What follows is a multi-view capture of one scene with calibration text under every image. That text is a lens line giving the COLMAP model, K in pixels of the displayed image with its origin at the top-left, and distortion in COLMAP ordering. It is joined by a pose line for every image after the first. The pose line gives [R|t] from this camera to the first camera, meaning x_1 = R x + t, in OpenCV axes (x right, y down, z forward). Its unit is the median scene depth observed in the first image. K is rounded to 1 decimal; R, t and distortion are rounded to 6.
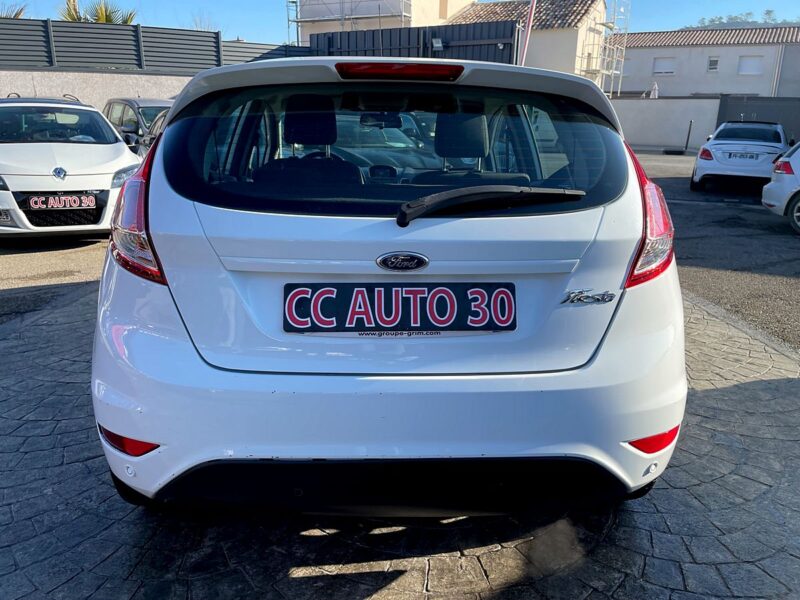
lens RADIAL K [[642.1, 0, 400.8], [0, 642.1, 301.1], [0, 0, 1]] dist [0.049678, -0.050118]
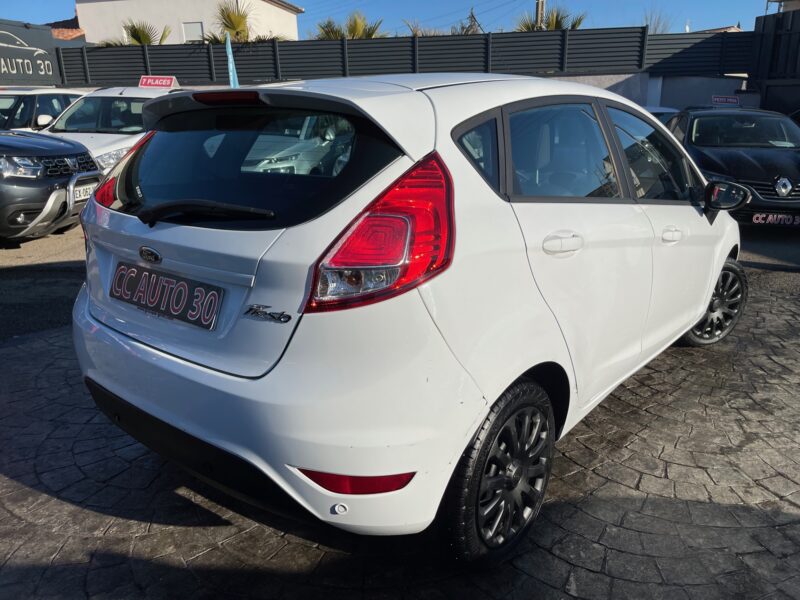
lens RADIAL K [[642.1, 0, 398.3], [0, 642.1, 297.9], [0, 0, 1]] dist [0.049678, -0.050118]
pose [[0.729601, 0.167550, -0.663031, 1.065658], [-0.164537, 0.984051, 0.067616, -0.128547], [0.663785, 0.059760, 0.745532, 0.350376]]
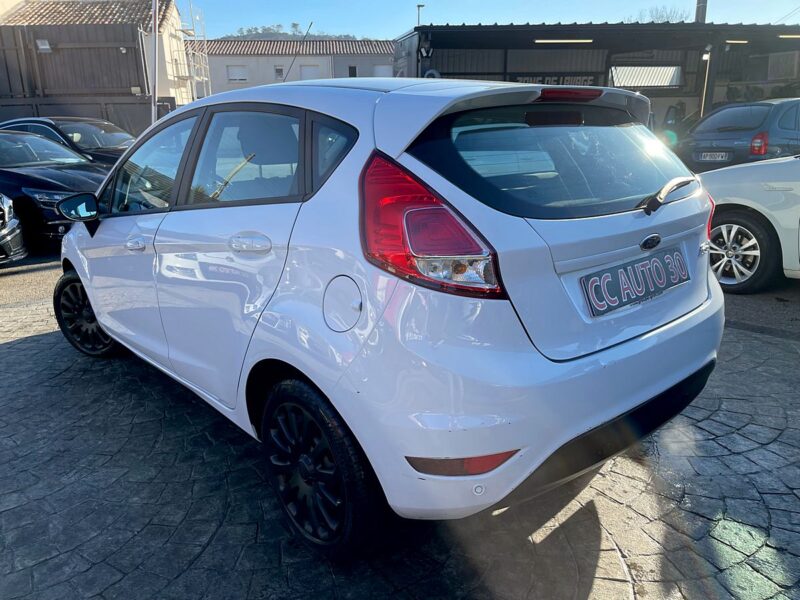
lens RADIAL K [[642.1, 0, 399.5], [0, 642.1, 302.6], [0, 0, 1]] dist [0.049678, -0.050118]
pose [[0.777769, -0.202855, 0.594917, -1.058416], [0.205001, 0.976602, 0.064992, -0.116093], [-0.594180, 0.071410, 0.801156, 0.241322]]
